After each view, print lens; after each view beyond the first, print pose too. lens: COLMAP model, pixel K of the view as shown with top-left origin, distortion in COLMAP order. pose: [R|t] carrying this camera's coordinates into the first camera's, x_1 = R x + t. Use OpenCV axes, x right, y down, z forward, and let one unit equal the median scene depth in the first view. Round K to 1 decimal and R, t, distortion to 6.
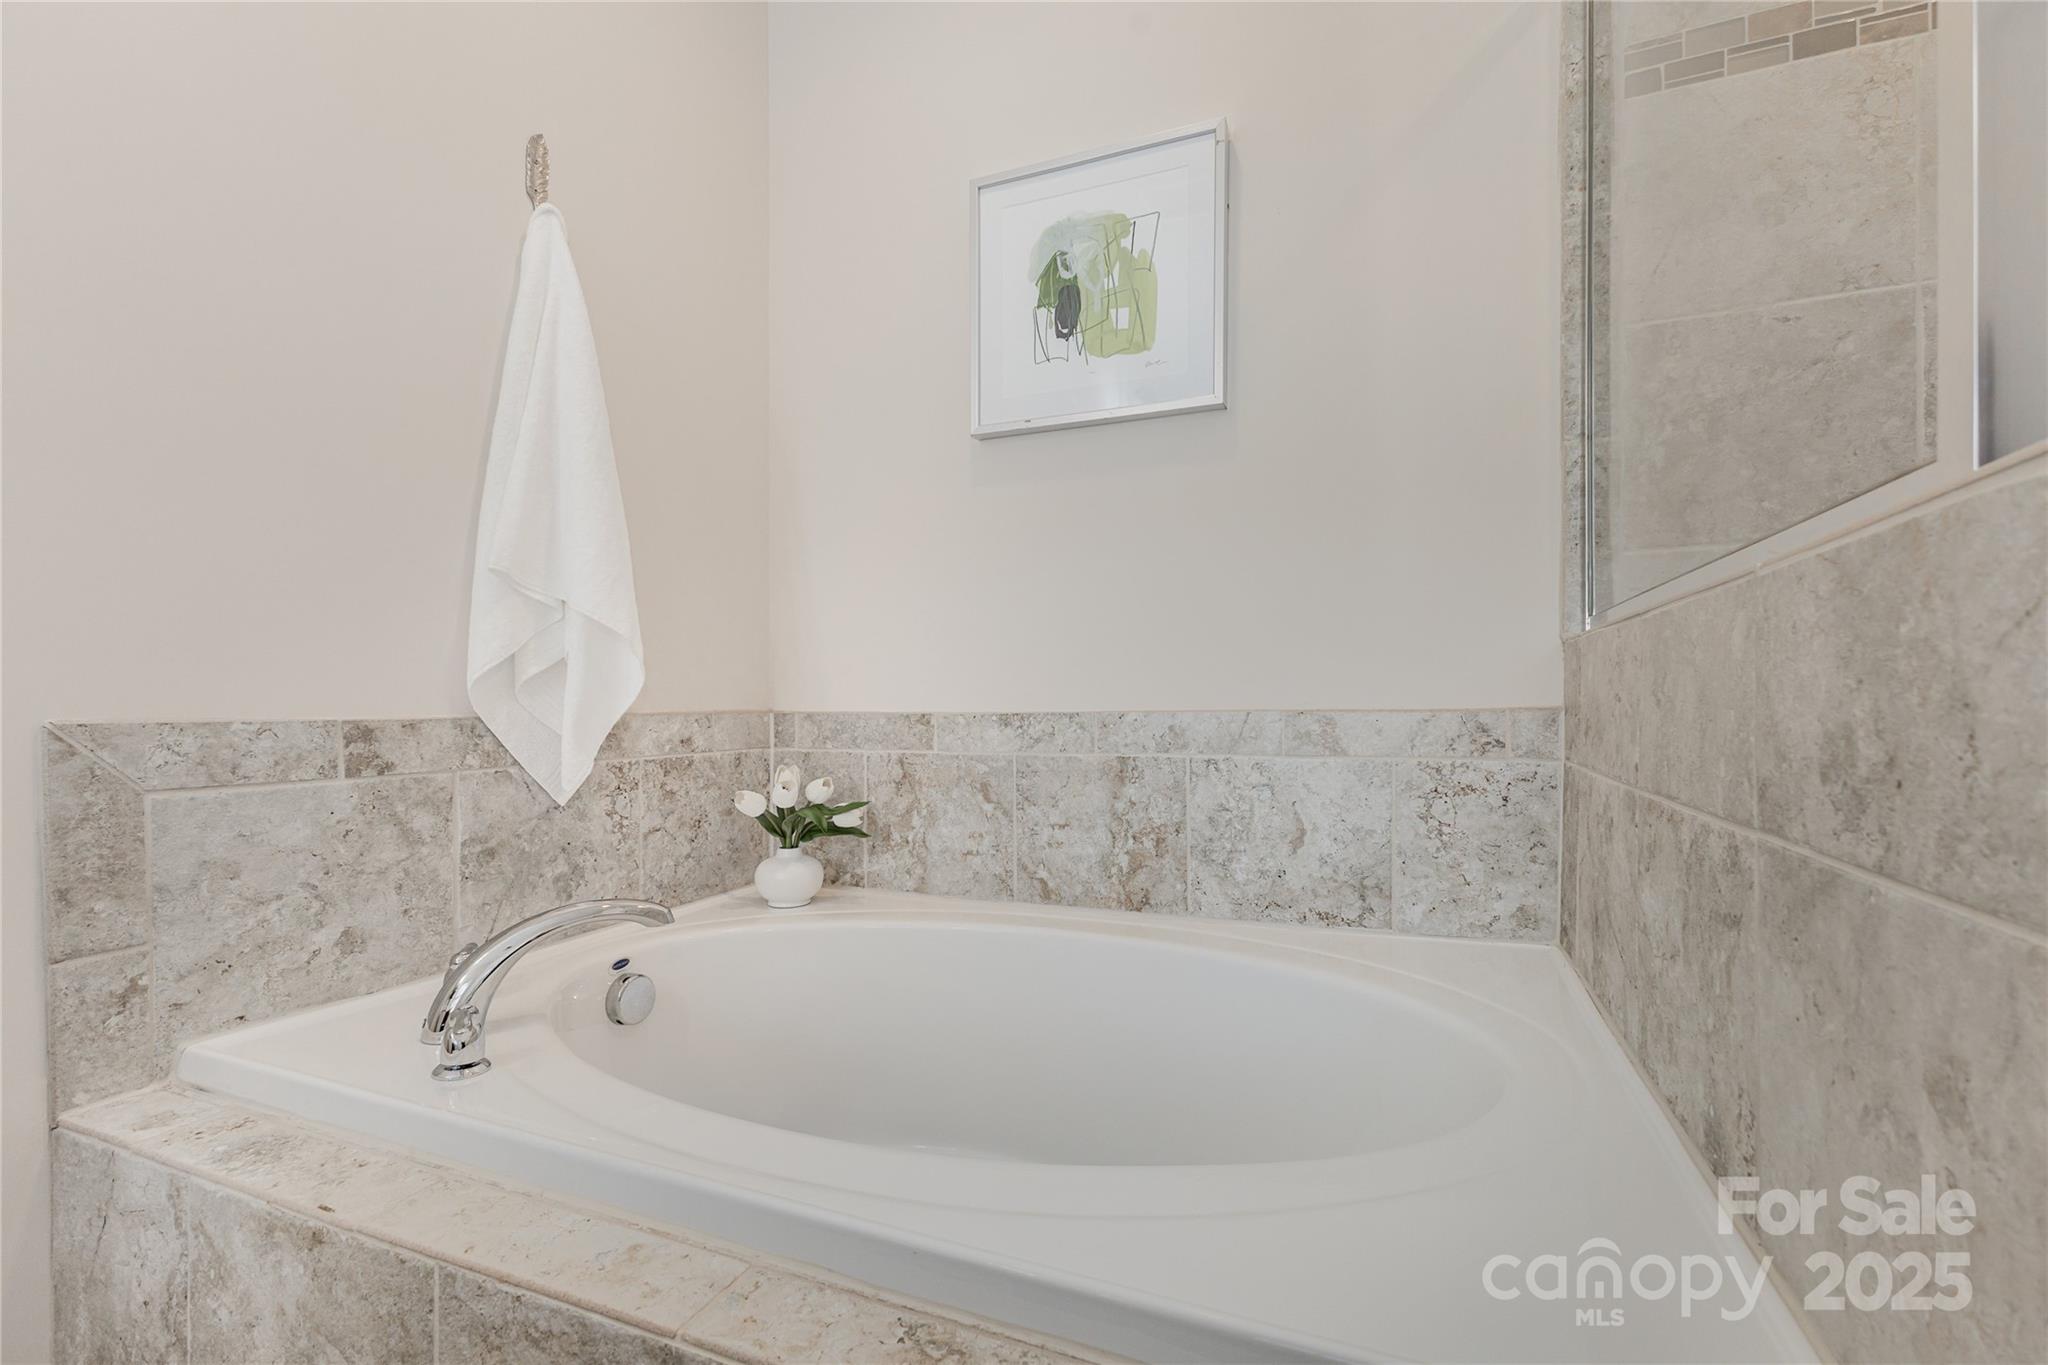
lens RADIAL K [[890.2, 0, 1031.3], [0, 890.2, 712.1], [0, 0, 1]] dist [0.008176, -0.000009]
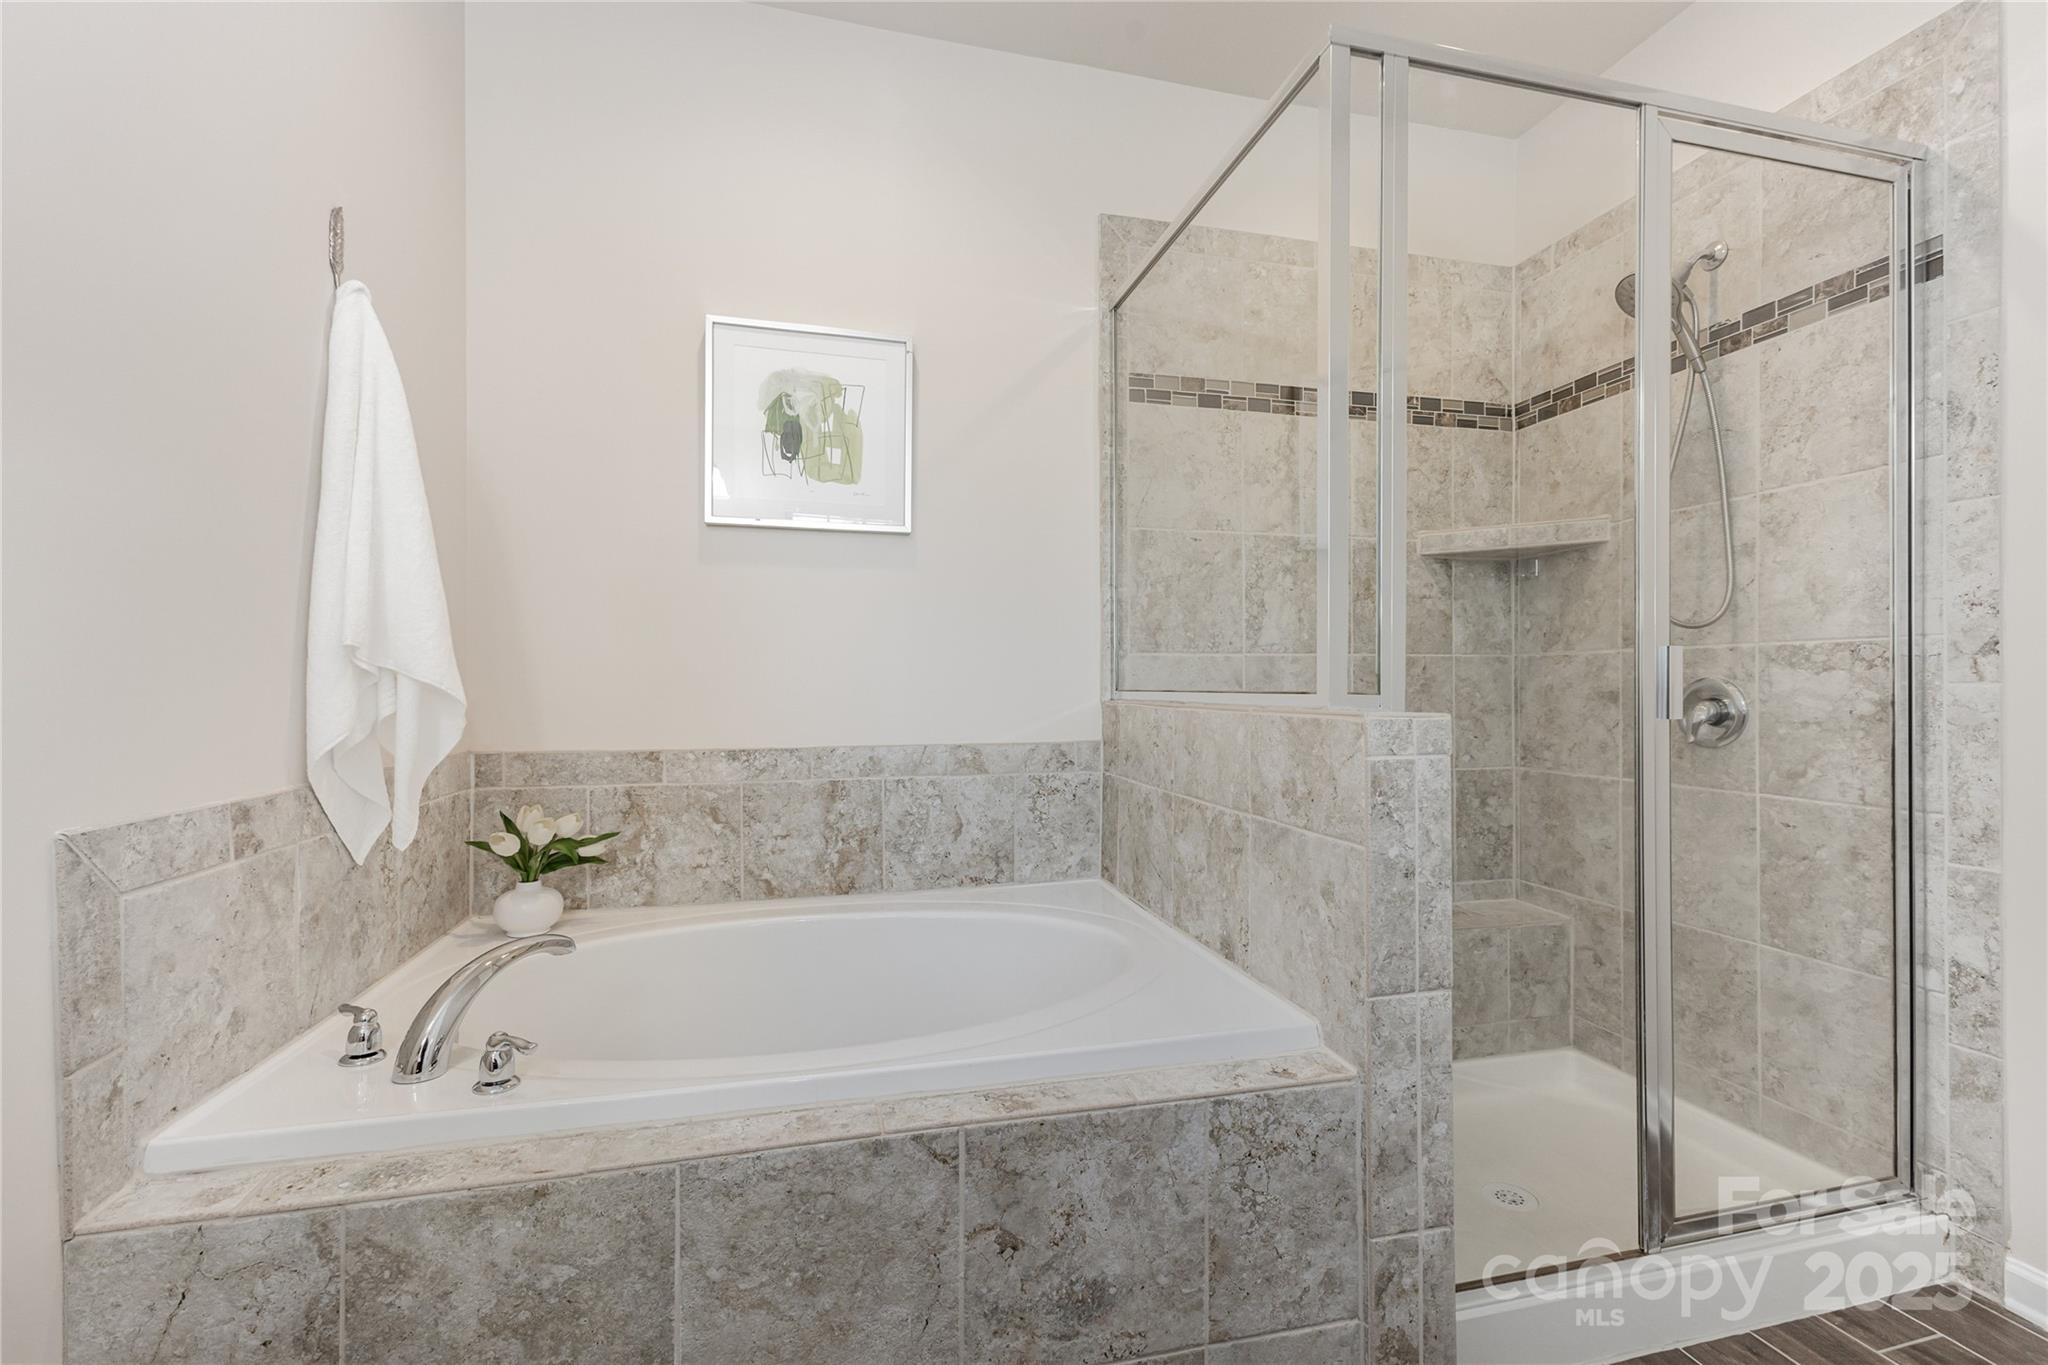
lens RADIAL K [[883.3, 0, 1026.7], [0, 883.3, 695.1], [0, 0, 1]] dist [0.014865, 0.000024]
pose [[0.800874, -0.000274, 0.598832, -0.494694], [0.000382, 1.000000, -0.000053, -0.084262], [-0.598832, 0.000271, 0.800874, -0.259221]]
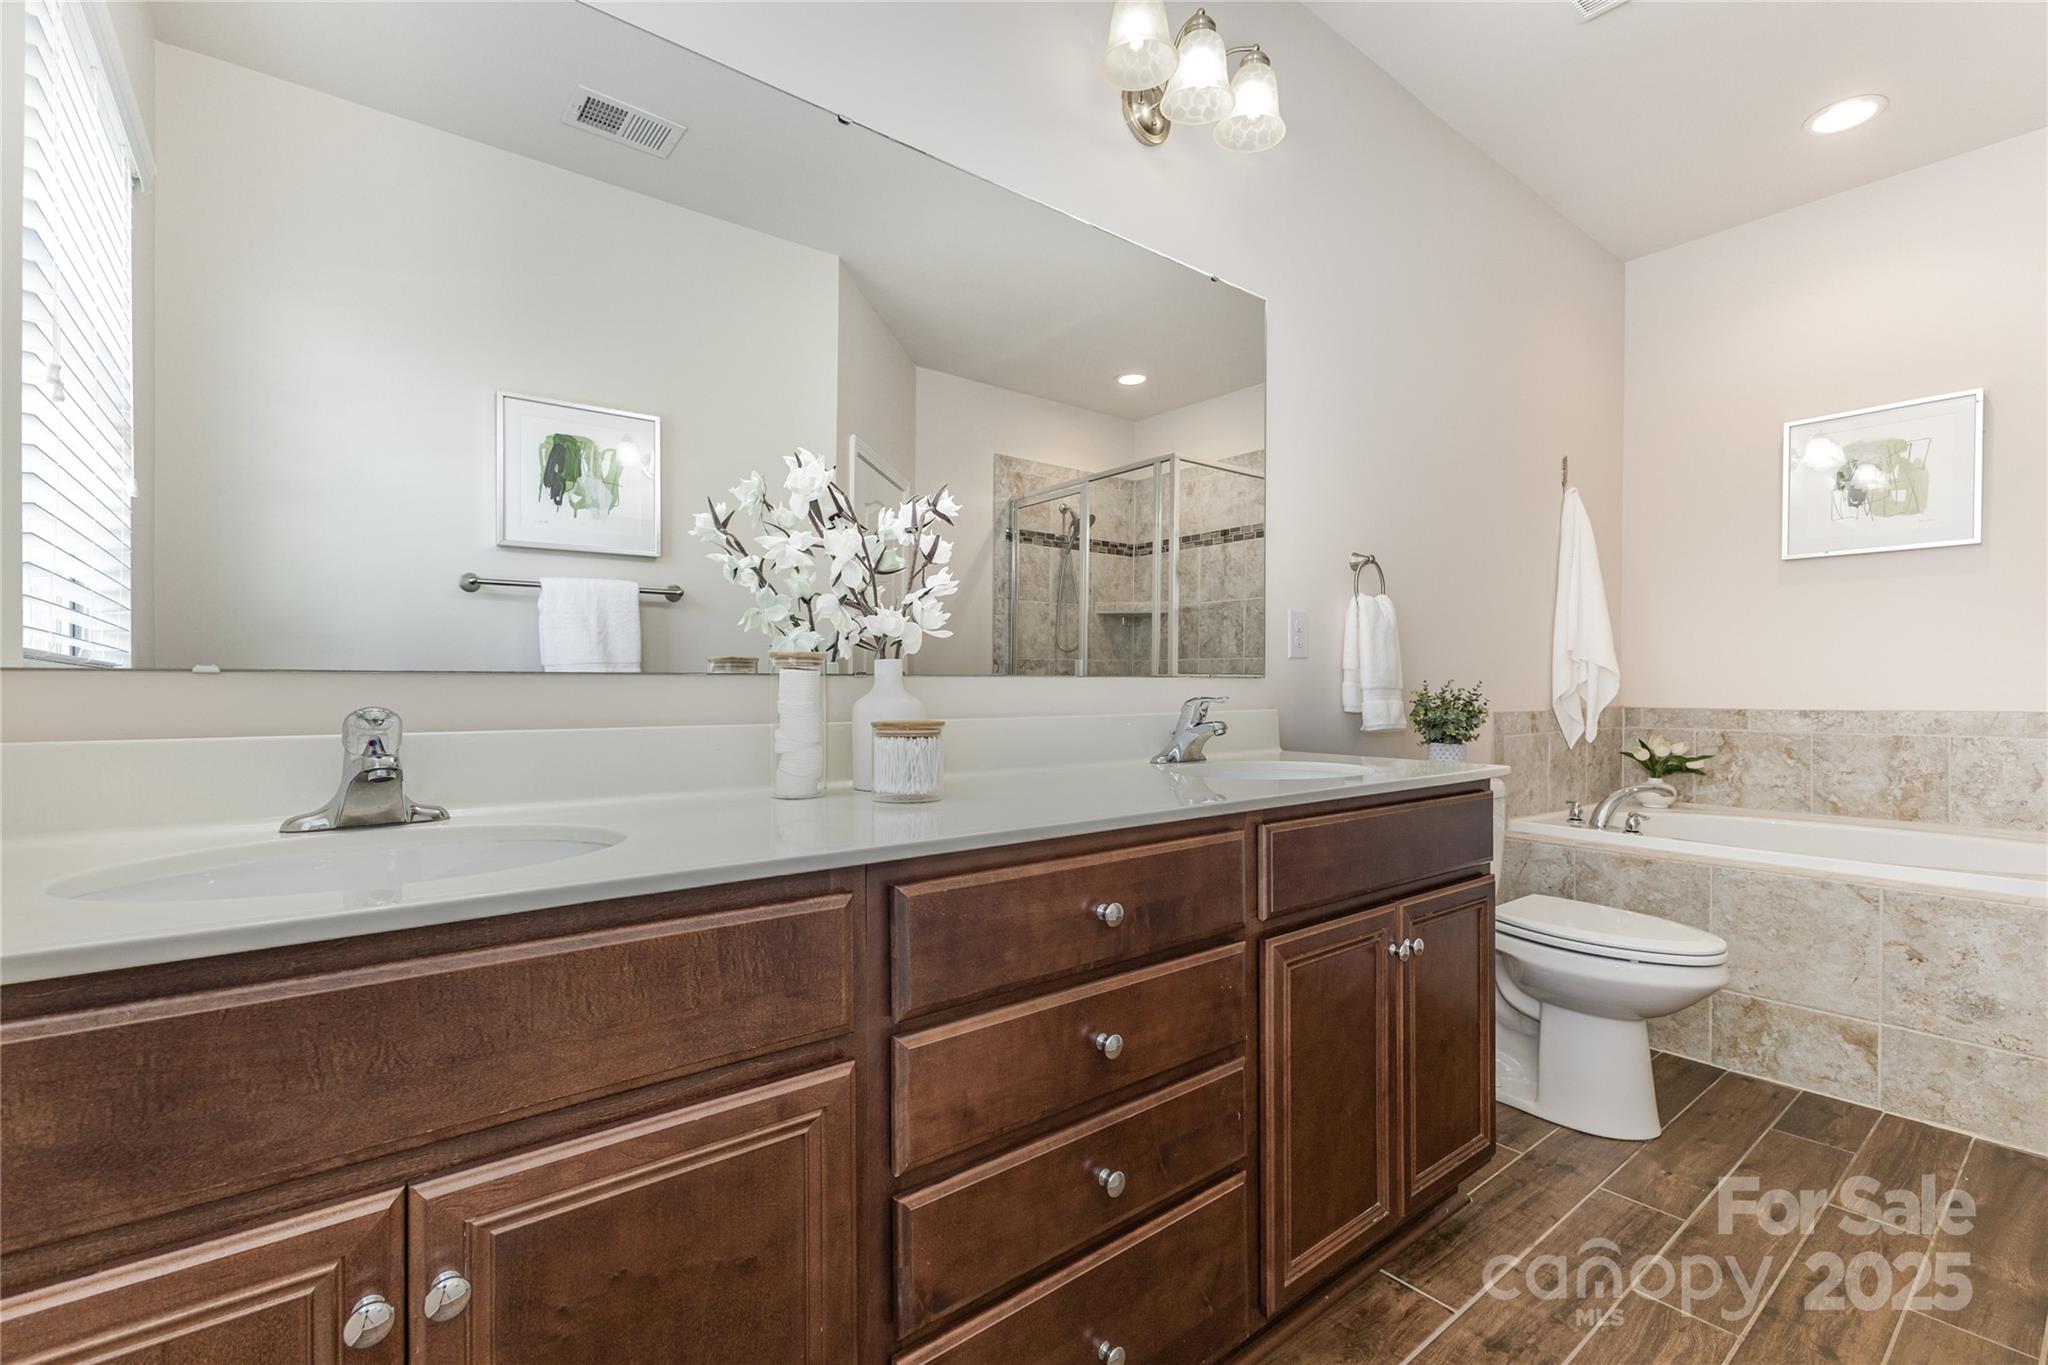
lens RADIAL K [[885.2, 0, 991.8], [0, 885.2, 697.3], [0, 0, 1]] dist [0.001750, -0.005016]
pose [[0.858460, 0.007592, -0.512824, -0.599628], [-0.005732, 0.999970, 0.005208, -0.028784], [0.512848, -0.001531, 0.858478, -1.591887]]
